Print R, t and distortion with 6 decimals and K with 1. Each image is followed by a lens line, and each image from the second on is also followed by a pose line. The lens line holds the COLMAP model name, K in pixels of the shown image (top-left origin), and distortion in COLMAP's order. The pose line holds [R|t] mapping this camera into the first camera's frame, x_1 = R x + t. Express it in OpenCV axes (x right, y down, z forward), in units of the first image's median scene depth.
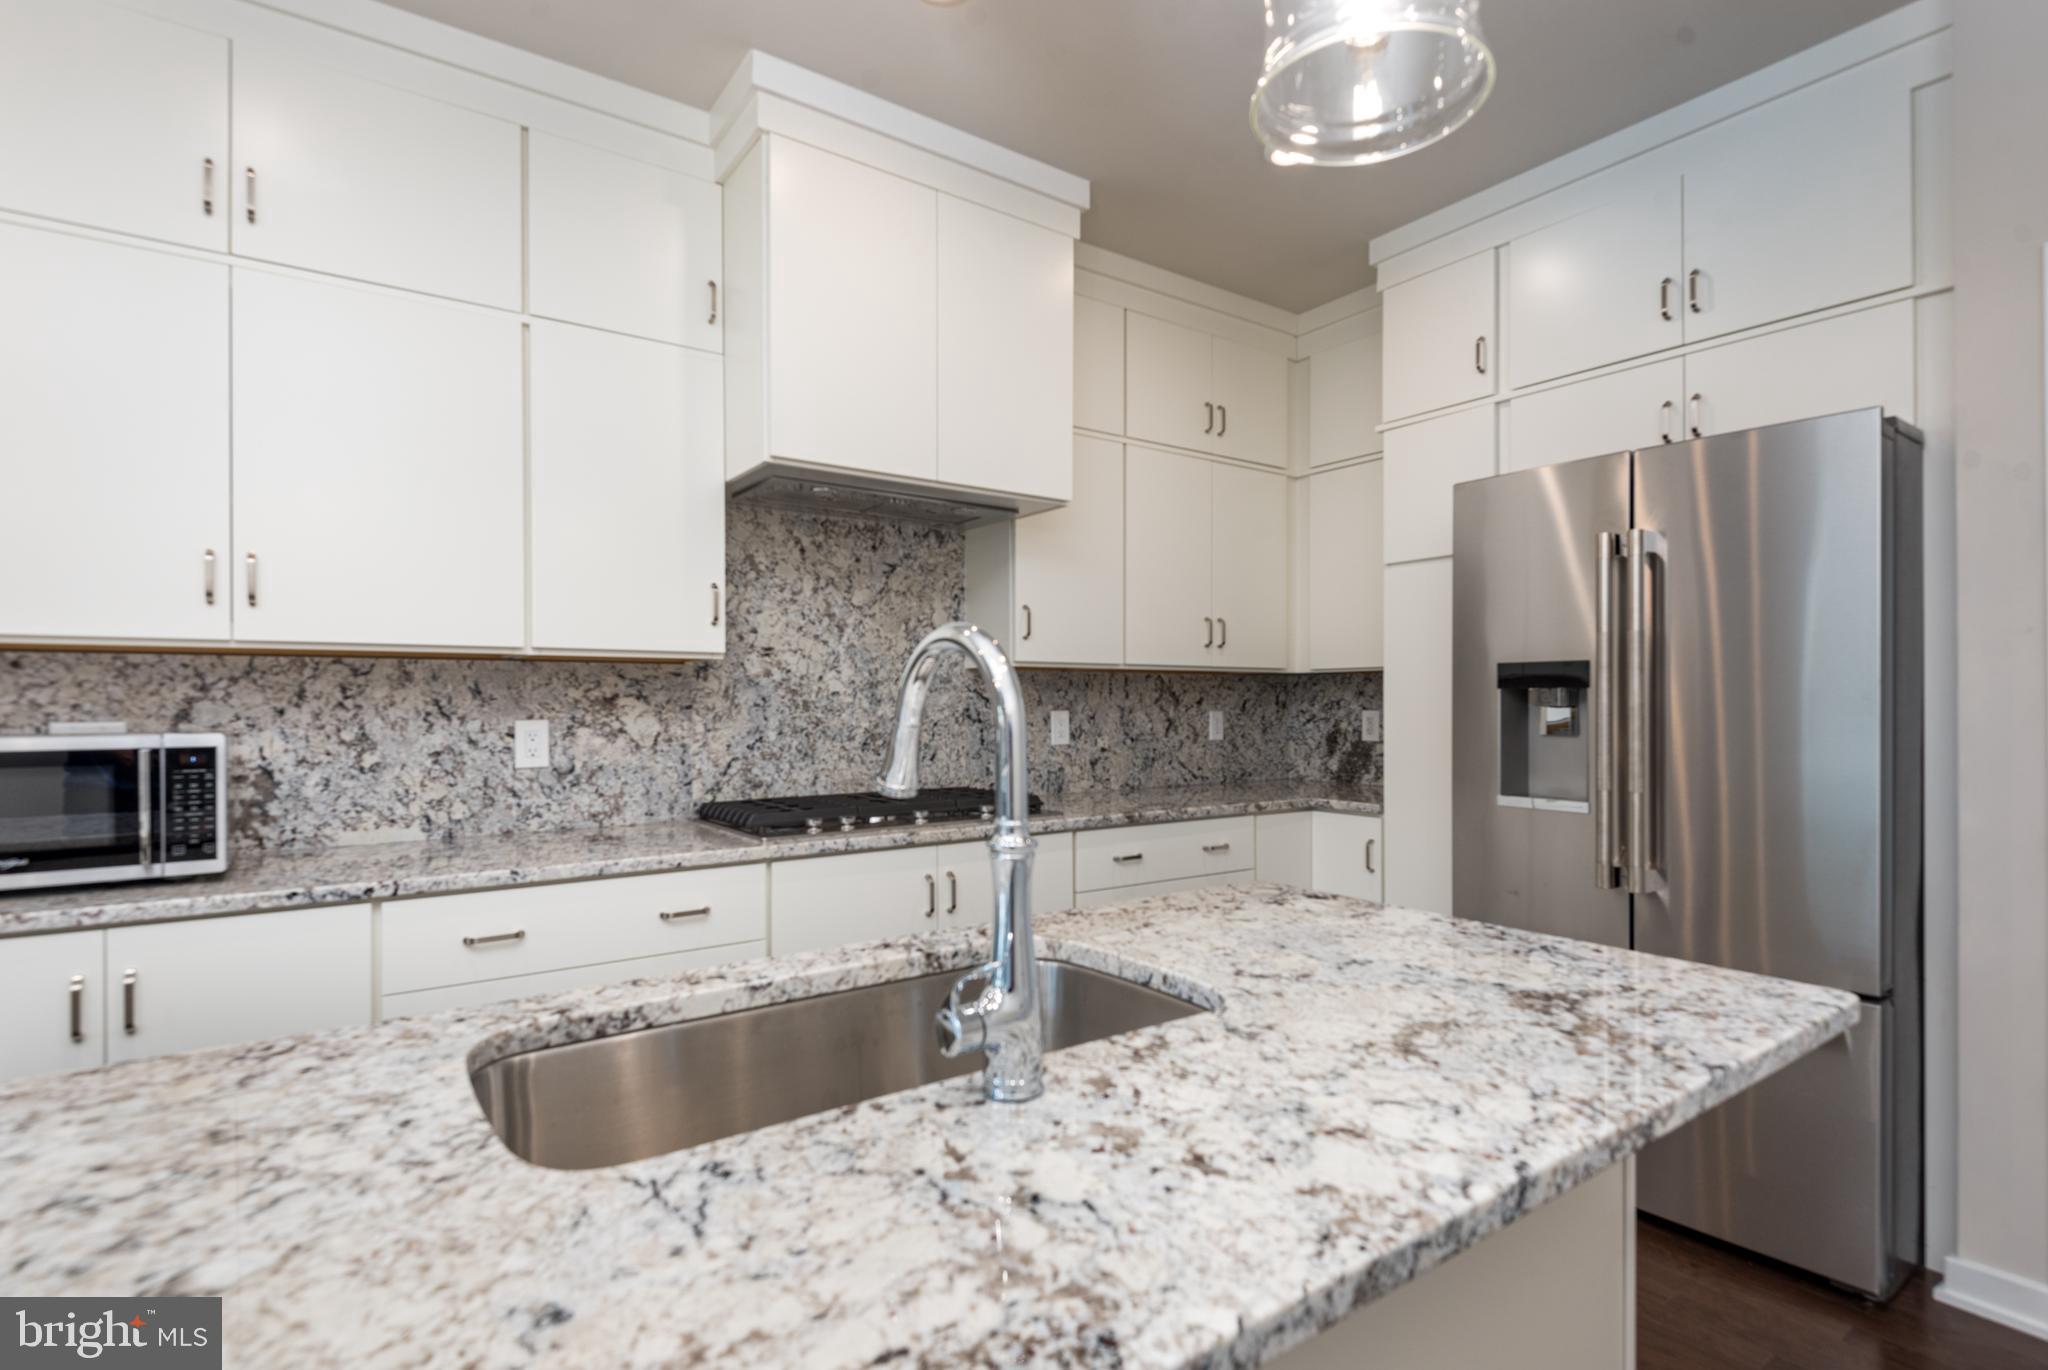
lens RADIAL K [[993.8, 0, 1028.0], [0, 993.8, 701.4], [0, 0, 1]] dist [0.021095, -0.008149]
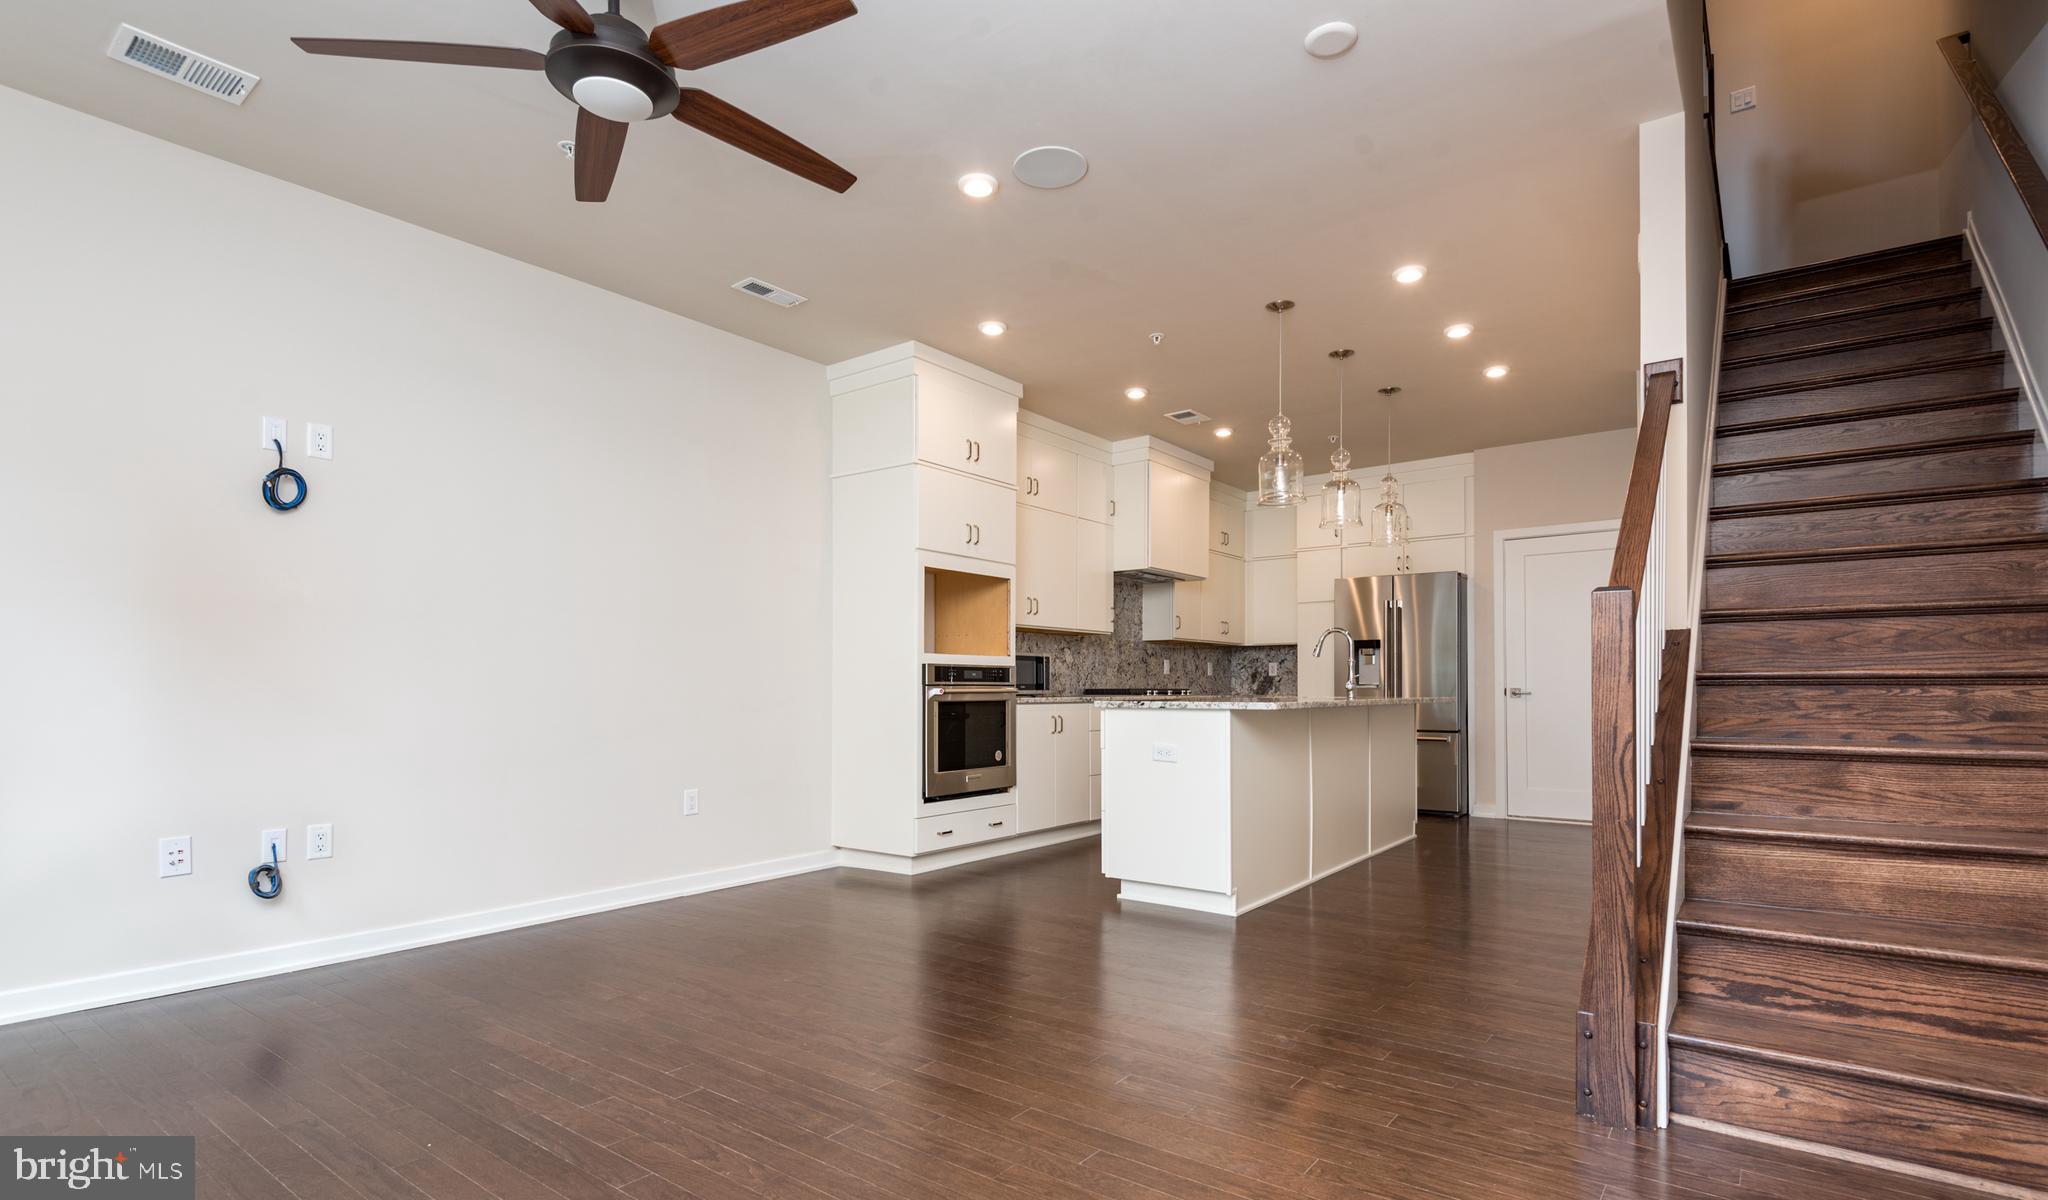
lens RADIAL K [[972.6, 0, 1011.7], [0, 972.6, 670.4], [0, 0, 1]] dist [0.004874, -0.000257]
pose [[0.959631, 0.007059, 0.281174, -1.241981], [-0.001975, 0.999830, -0.018358, 0.100808], [-0.281256, 0.017061, 0.959481, -1.414997]]
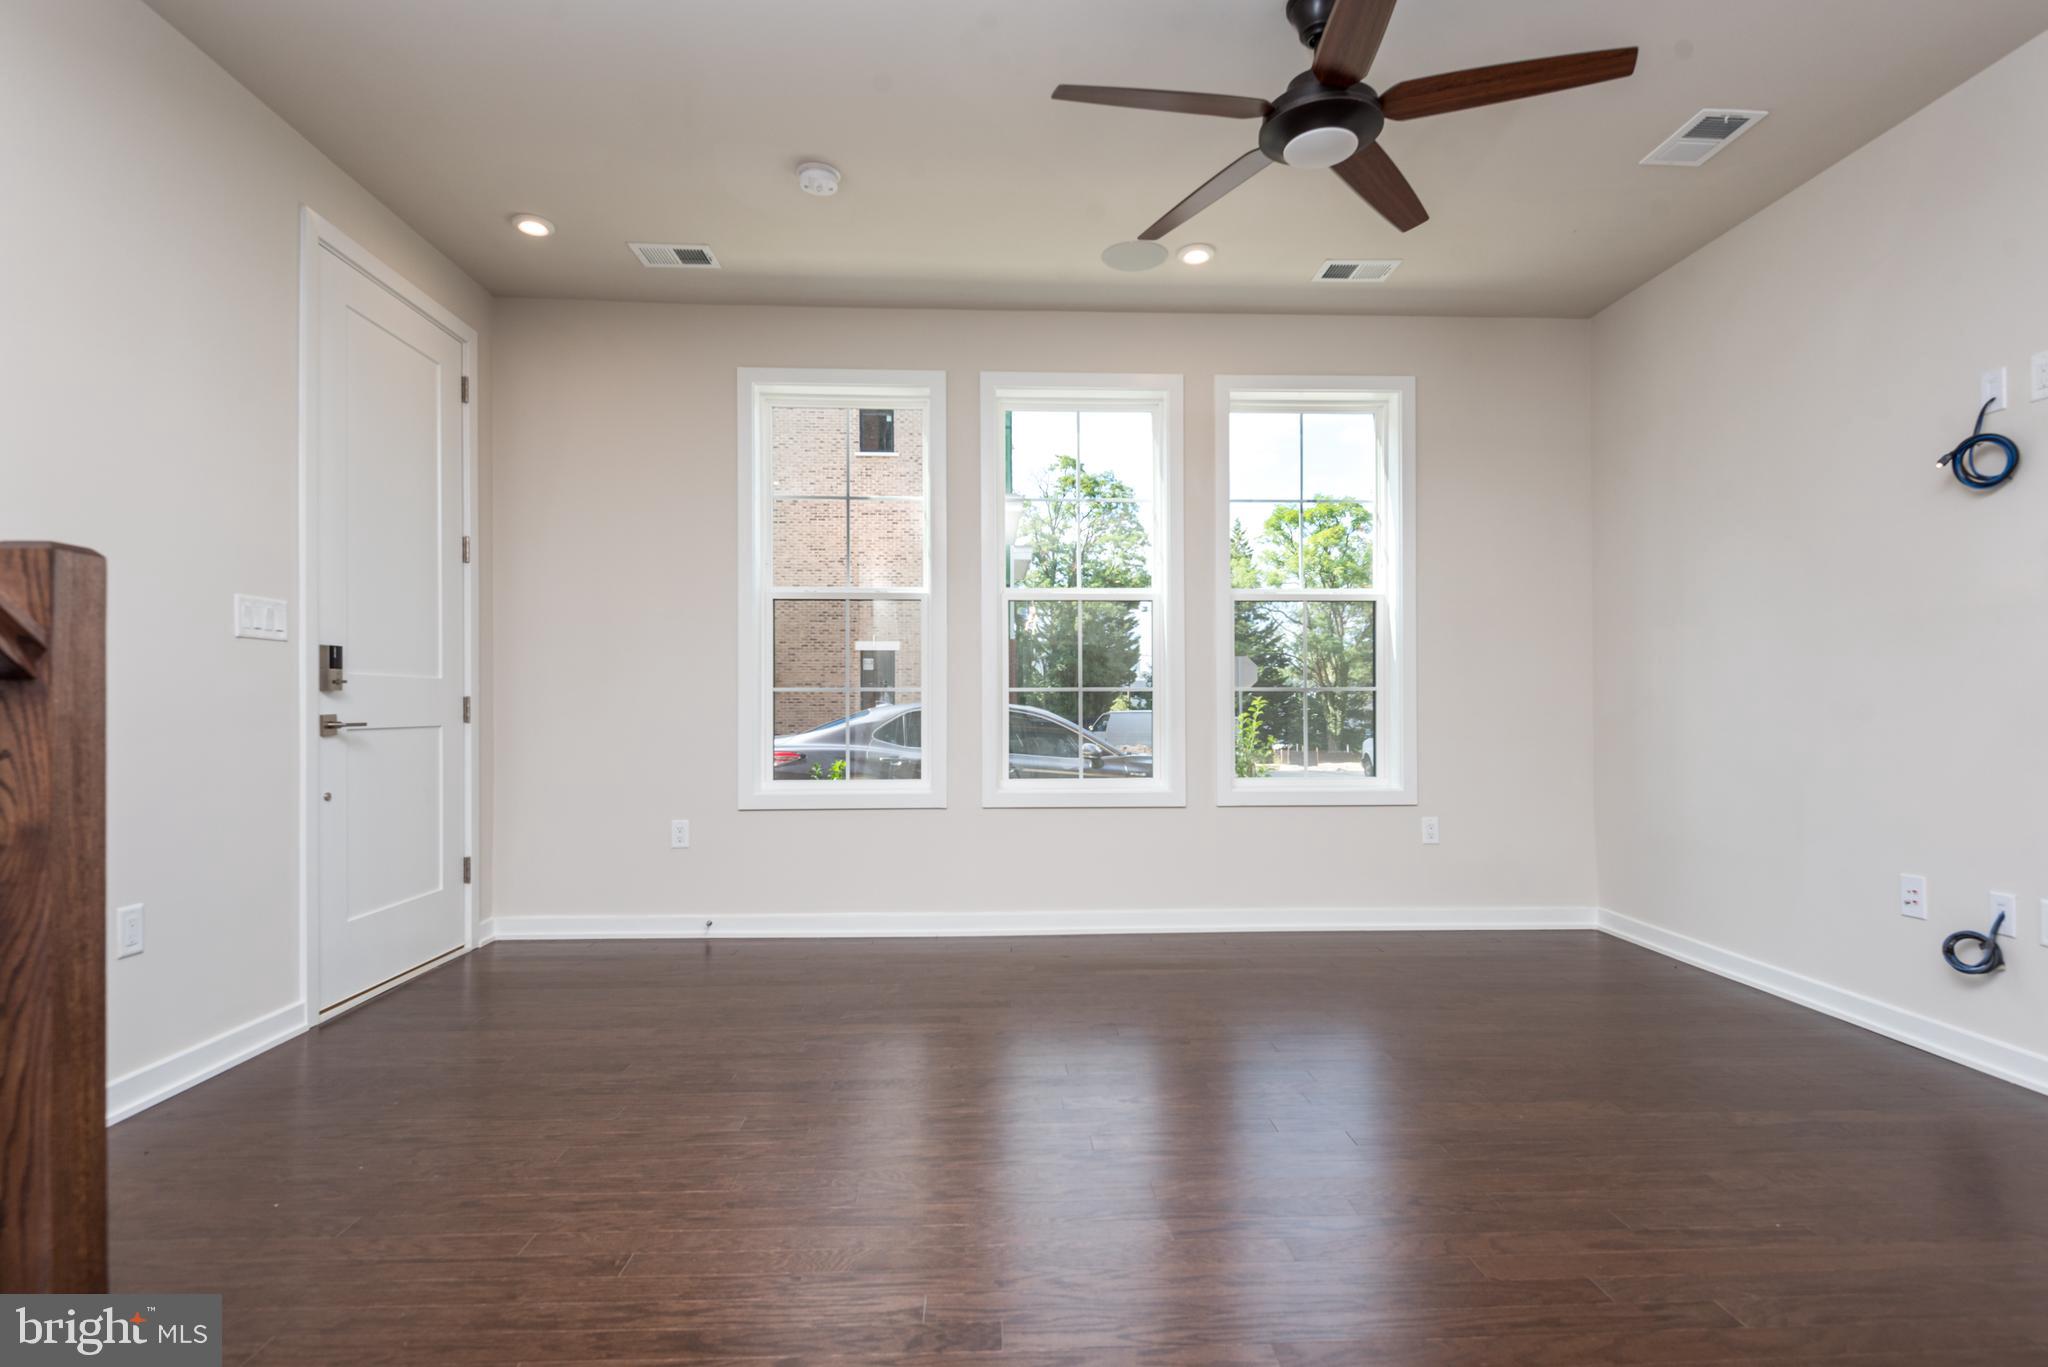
lens RADIAL K [[1047.4, 0, 1052.0], [0, 1047.4, 710.7], [0, 0, 1]] dist [0.006644, -0.003670]
pose [[-0.526546, 0.008730, -0.850102, -0.445228], [0.005842, 0.999961, 0.006650, 0.089101], [0.850127, -0.001465, -0.526576, -0.259259]]
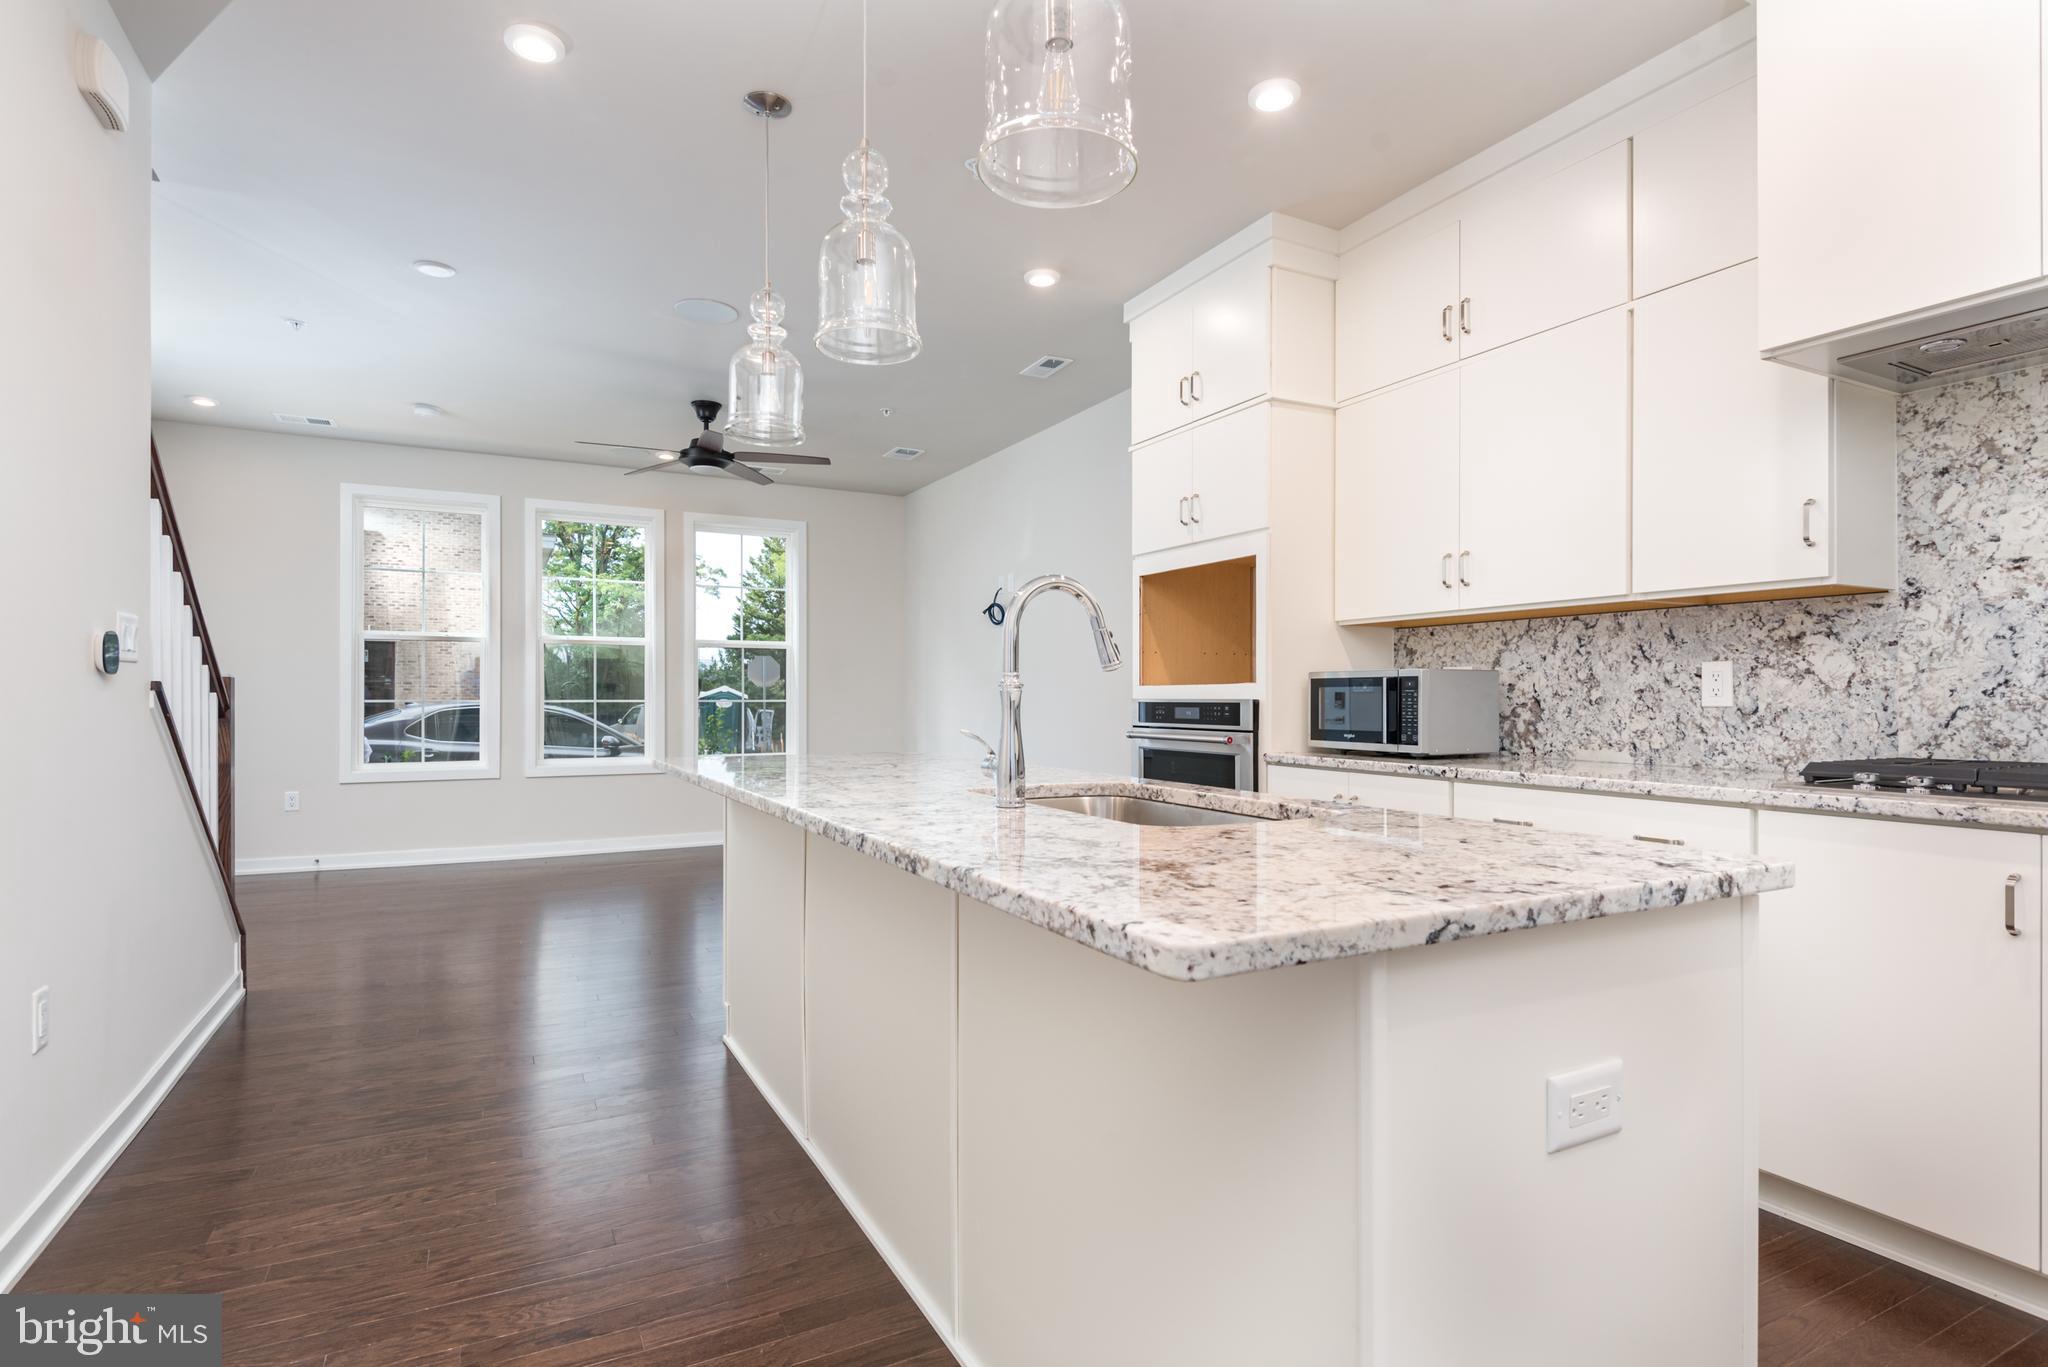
lens RADIAL K [[1047.4, 0, 1043.1], [0, 1047.4, 691.5], [0, 0, 1]] dist [0.006644, -0.003670]
pose [[-0.135740, -0.002106, -0.990742, 0.640789], [0.001093, 0.999997, -0.002276, 0.048226], [0.990744, -0.001392, -0.135738, 0.415122]]
